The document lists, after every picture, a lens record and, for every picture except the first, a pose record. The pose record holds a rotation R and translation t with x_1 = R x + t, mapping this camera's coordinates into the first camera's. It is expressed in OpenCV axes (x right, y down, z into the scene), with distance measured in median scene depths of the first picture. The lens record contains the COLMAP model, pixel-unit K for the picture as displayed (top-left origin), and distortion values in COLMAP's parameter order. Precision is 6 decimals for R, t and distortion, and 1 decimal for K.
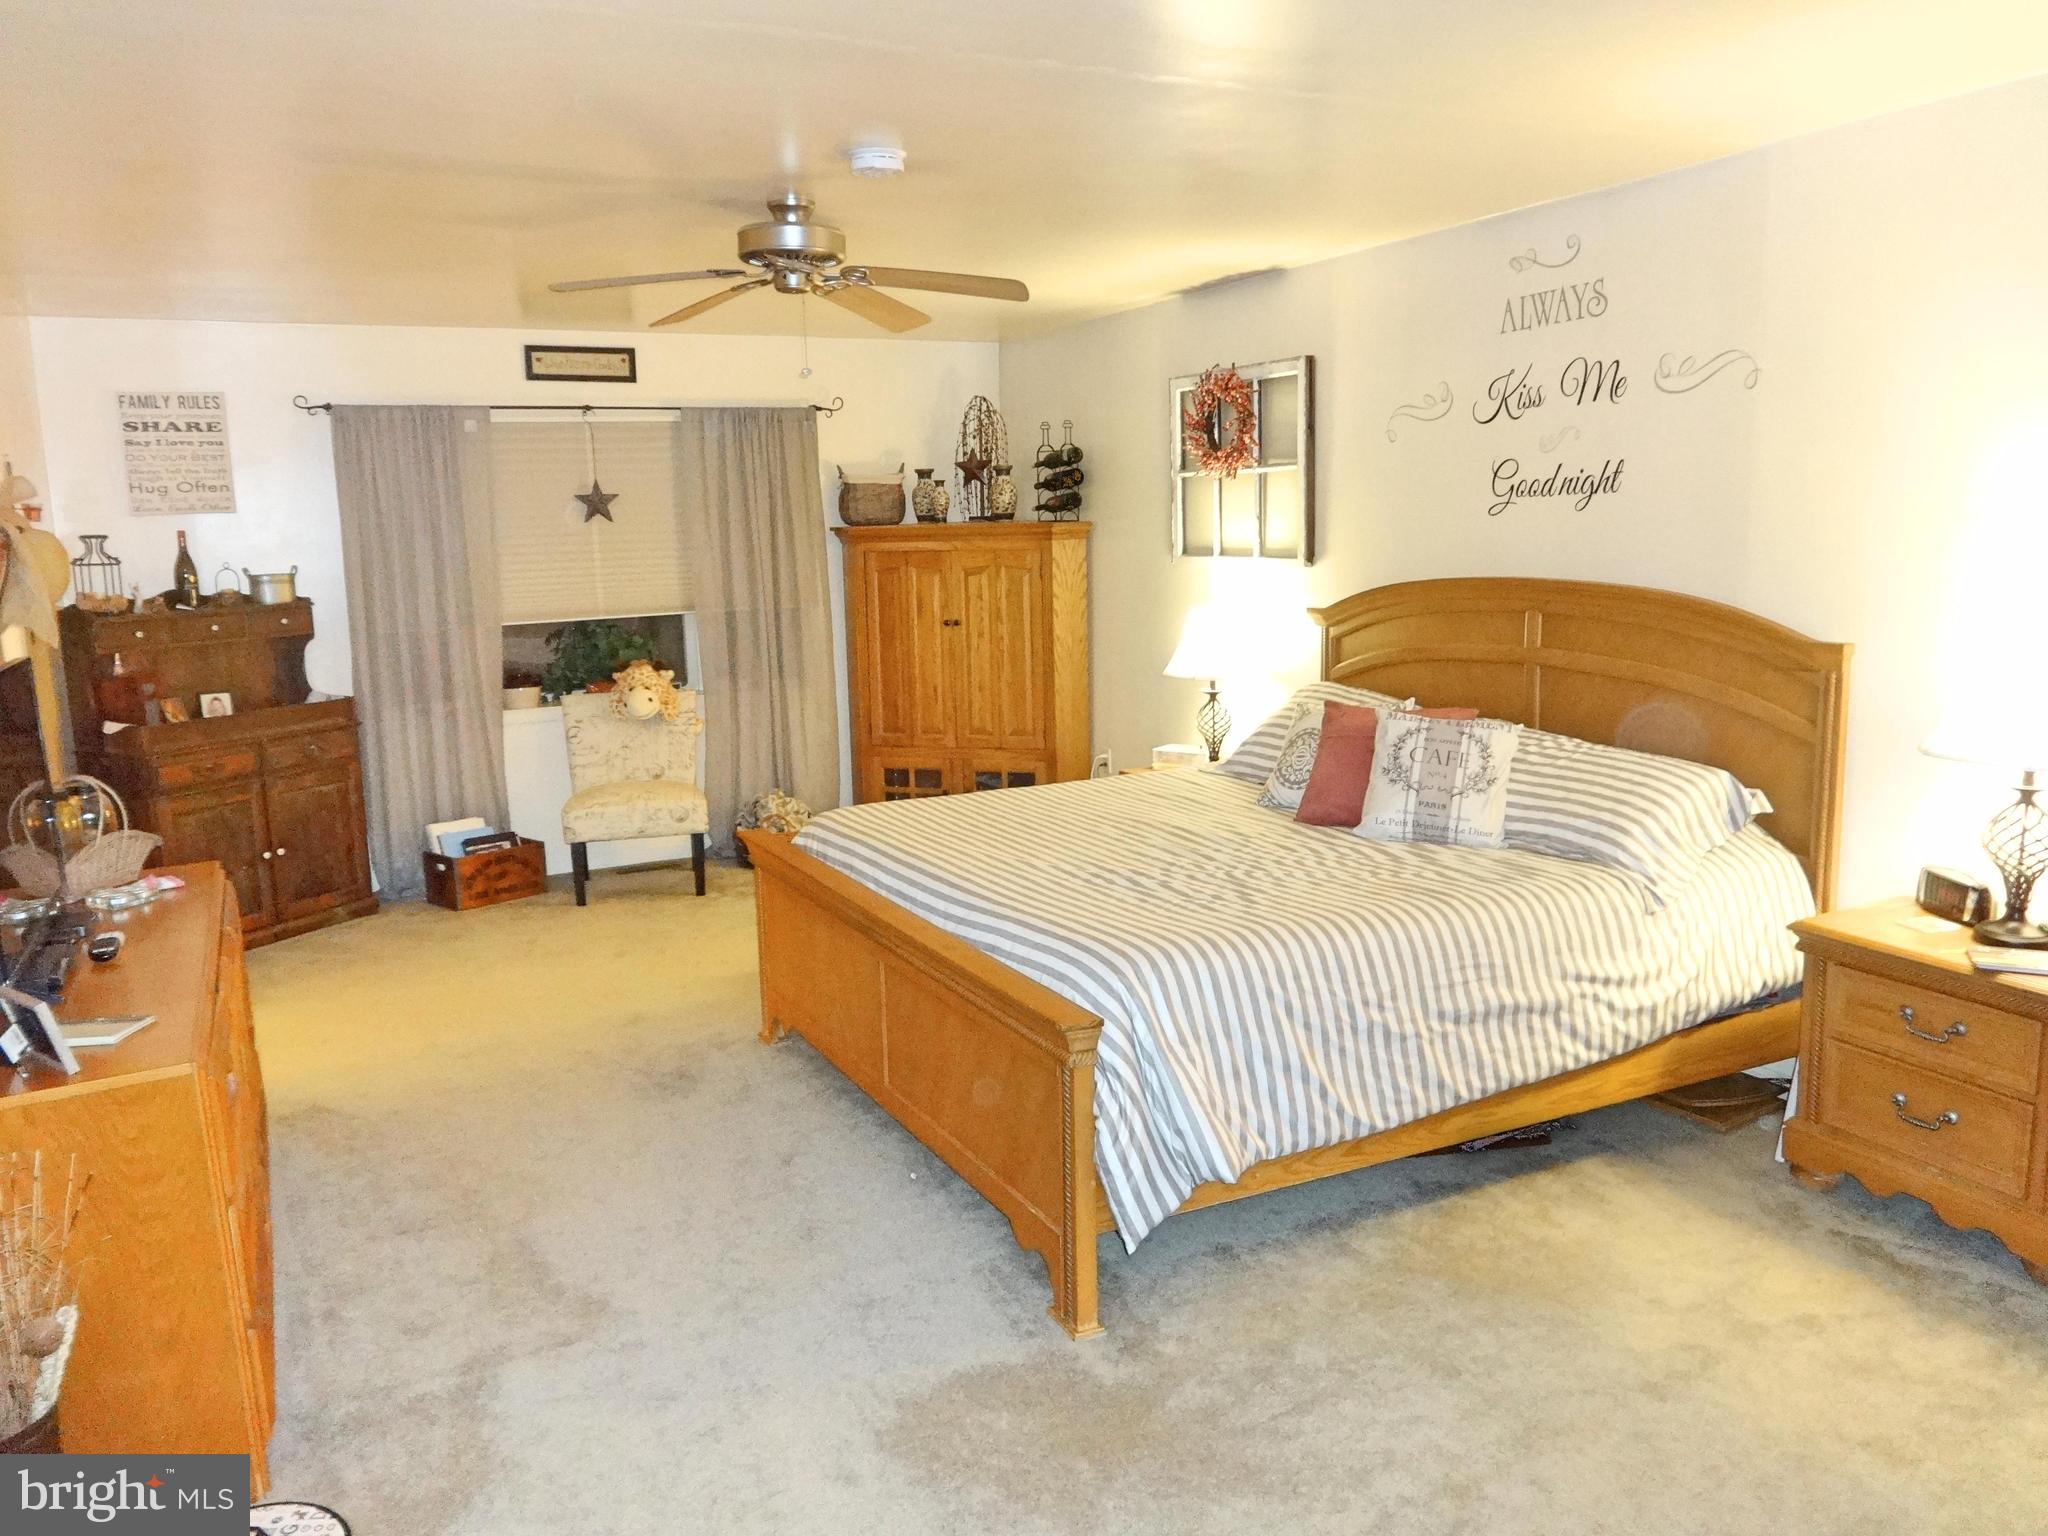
lens RADIAL K [[1537.7, 0, 1024.0], [0, 1537.7, 768.0], [0, 0, 1]] dist [0.002038, -0.001959]
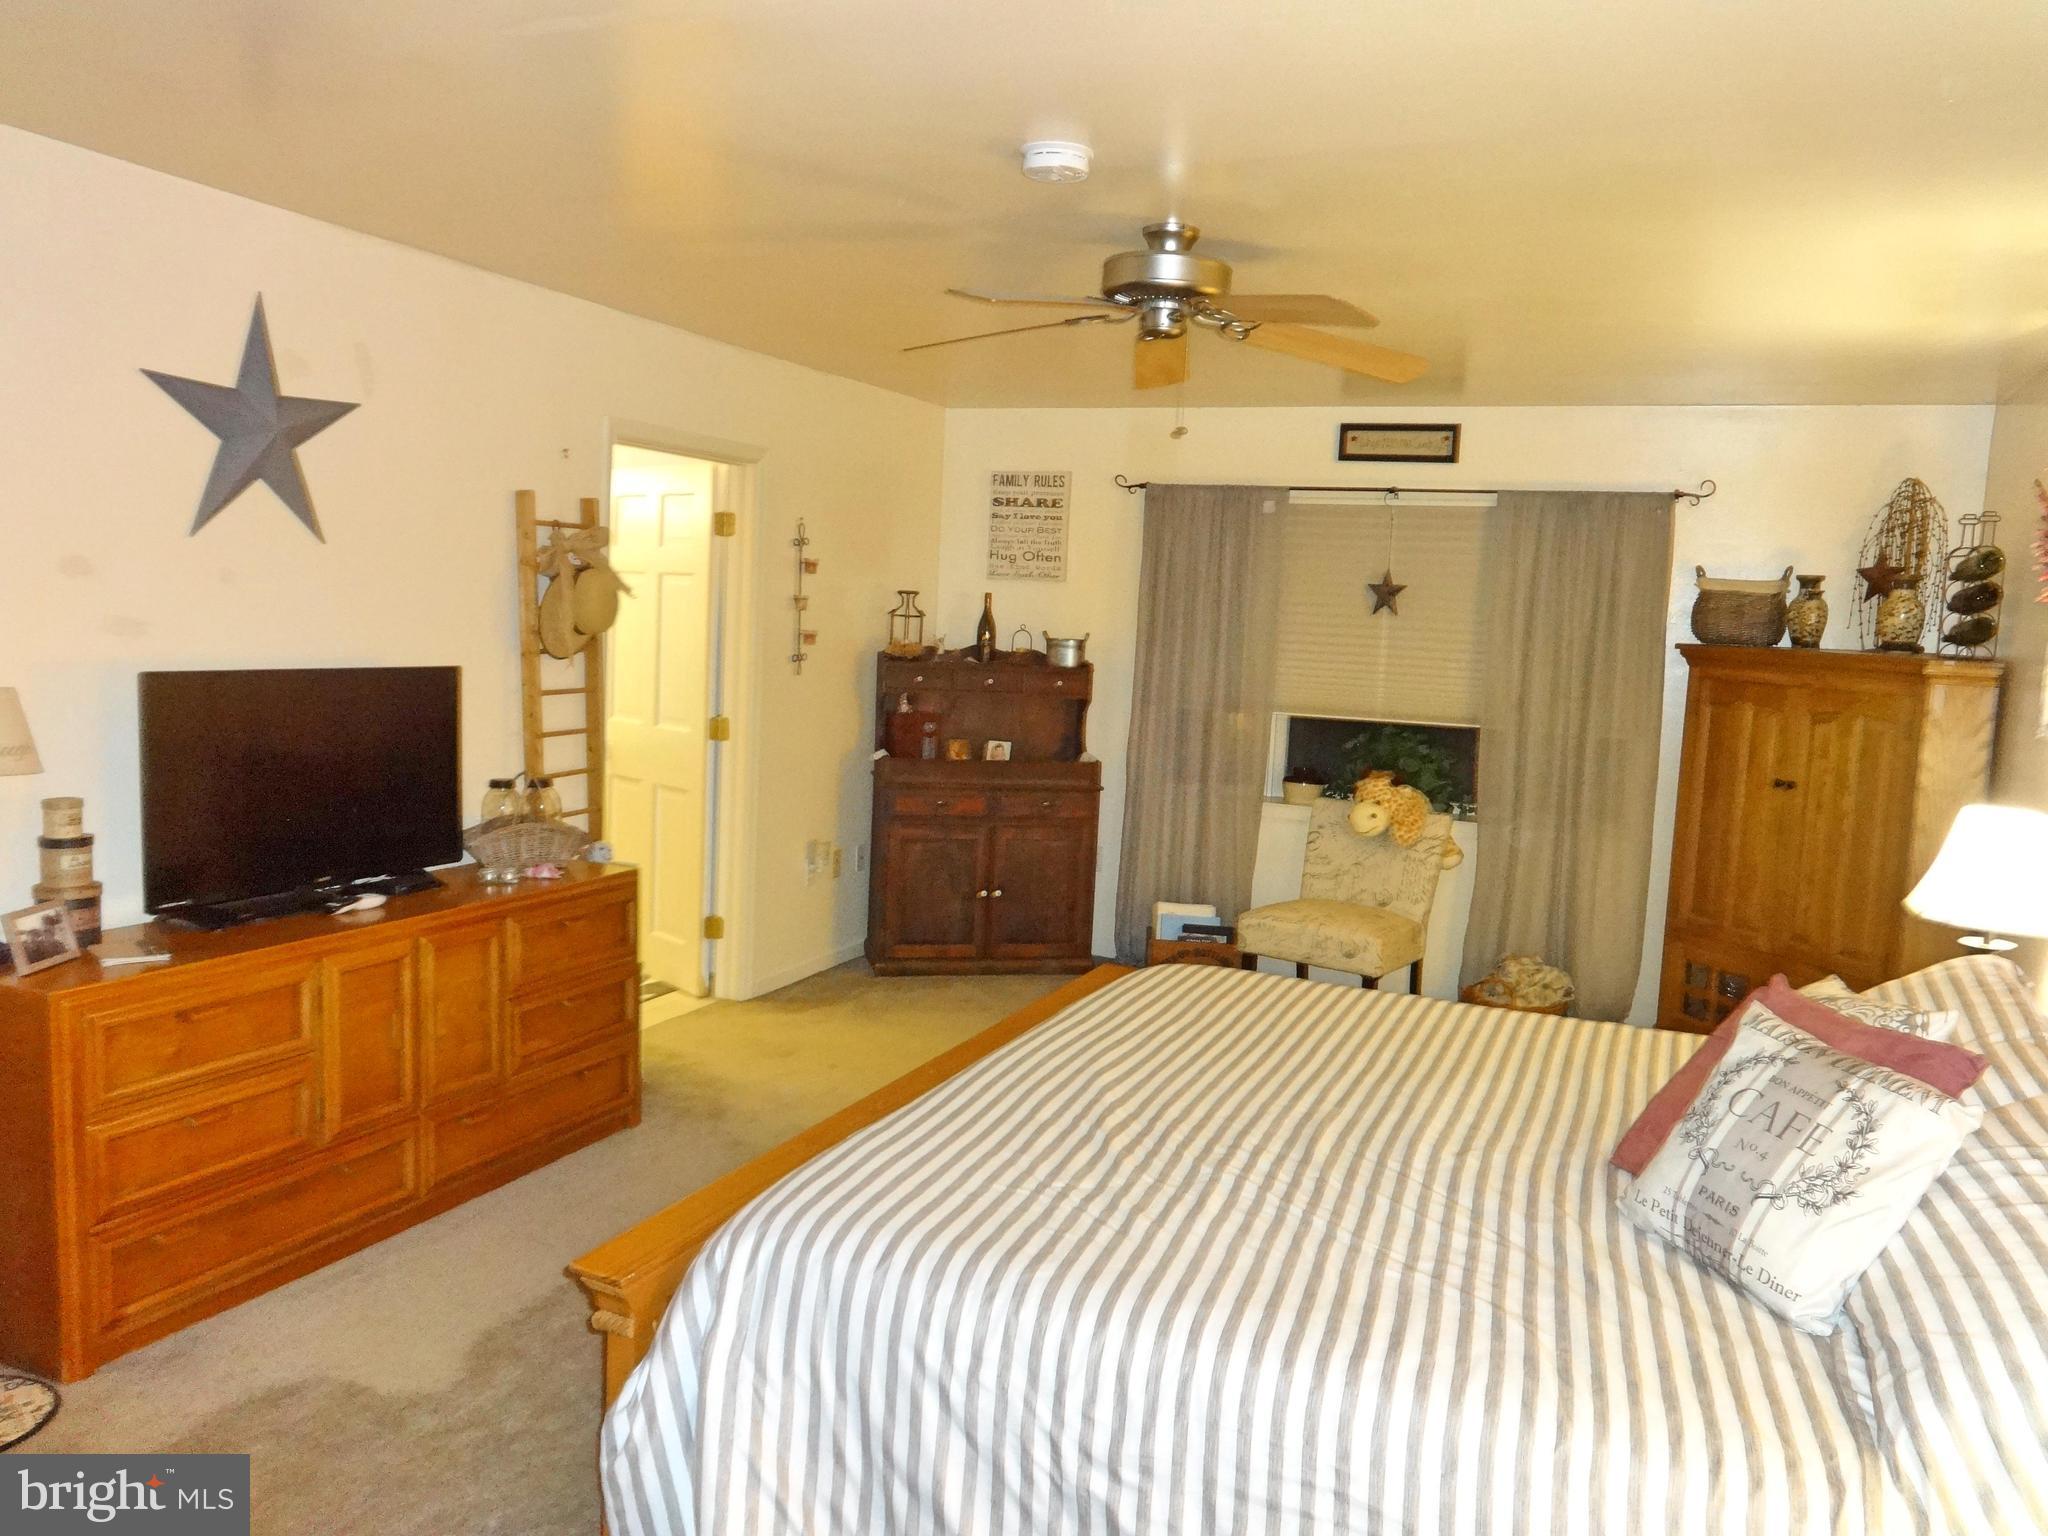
lens RADIAL K [[1536.7, 0, 1028.6], [0, 1536.7, 755.5], [0, 0, 1]] dist [-0.005681, 0.006516]
pose [[0.638494, 0.134761, -0.757737, 0.302484], [-0.191848, 0.981340, 0.012870, -0.053379], [0.745332, 0.137152, 0.652433, 0.283227]]
